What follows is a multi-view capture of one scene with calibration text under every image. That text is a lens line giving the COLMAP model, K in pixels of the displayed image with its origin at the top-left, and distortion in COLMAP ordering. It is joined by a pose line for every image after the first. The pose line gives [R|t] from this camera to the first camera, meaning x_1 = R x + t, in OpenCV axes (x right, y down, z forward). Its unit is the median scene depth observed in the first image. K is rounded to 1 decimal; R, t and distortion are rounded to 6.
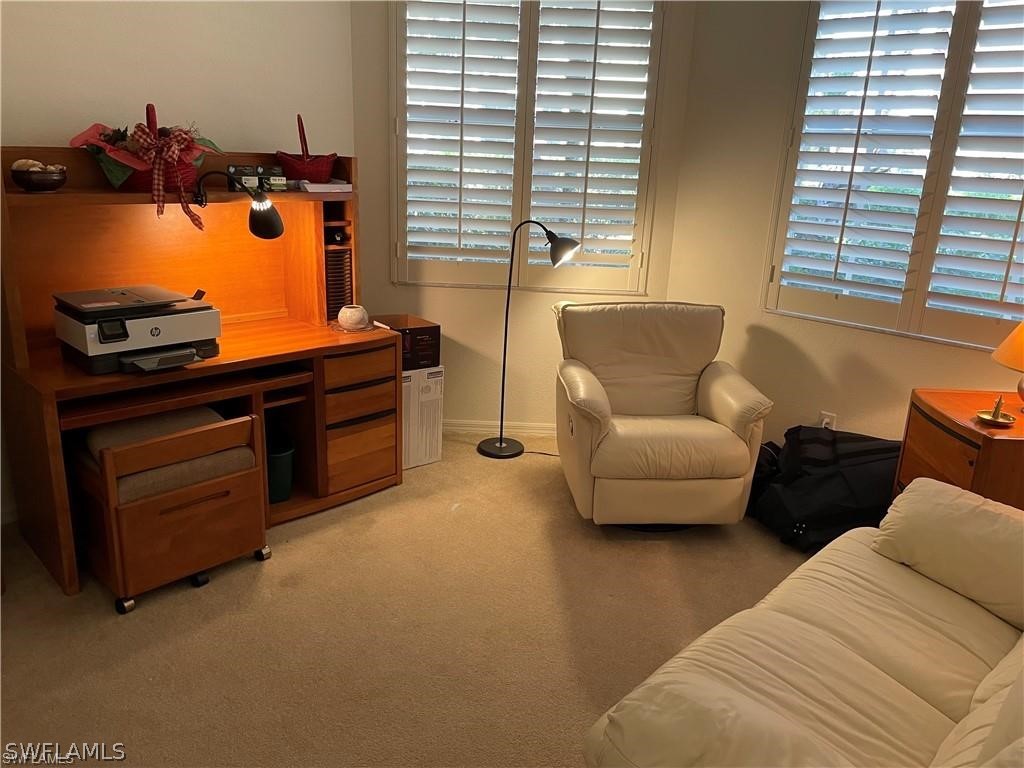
lens RADIAL K [[769.8, 0, 513.0], [0, 769.8, 373.8], [0, 0, 1]] dist [0.141675, -0.177040]
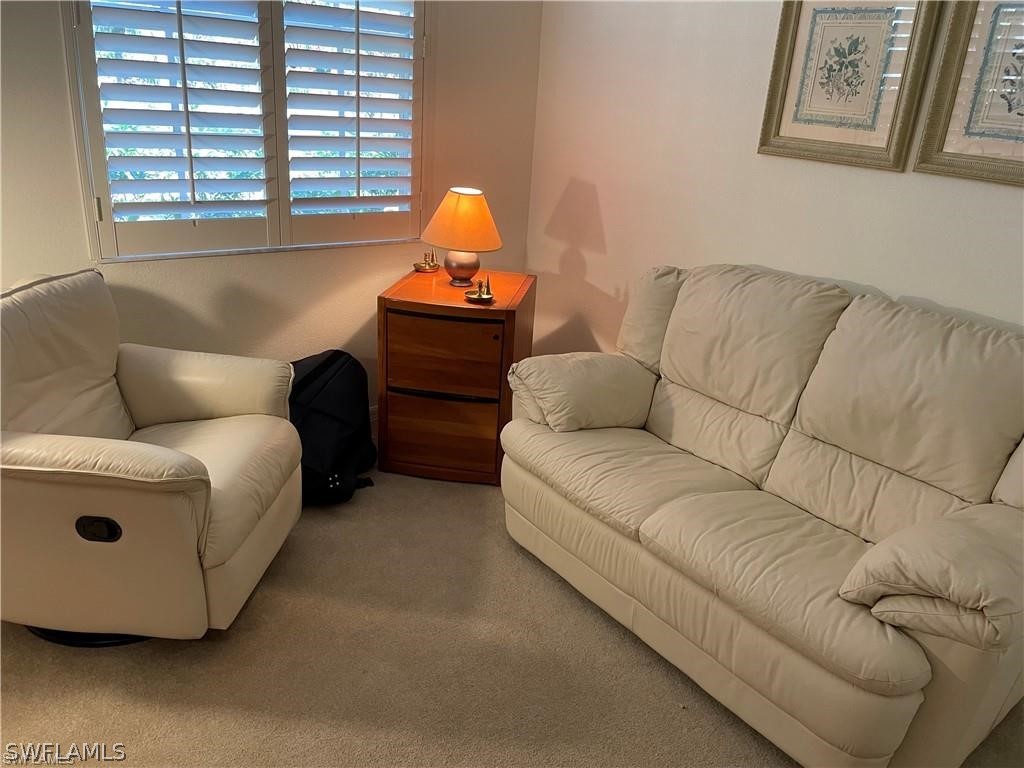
lens RADIAL K [[769.8, 0, 513.0], [0, 769.8, 373.8], [0, 0, 1]] dist [0.141675, -0.177040]
pose [[0.139978, -0.379404, 0.914581, -0.429744], [0.226480, 0.911456, 0.343445, -0.200485], [-0.963905, 0.159060, 0.213511, 0.662741]]
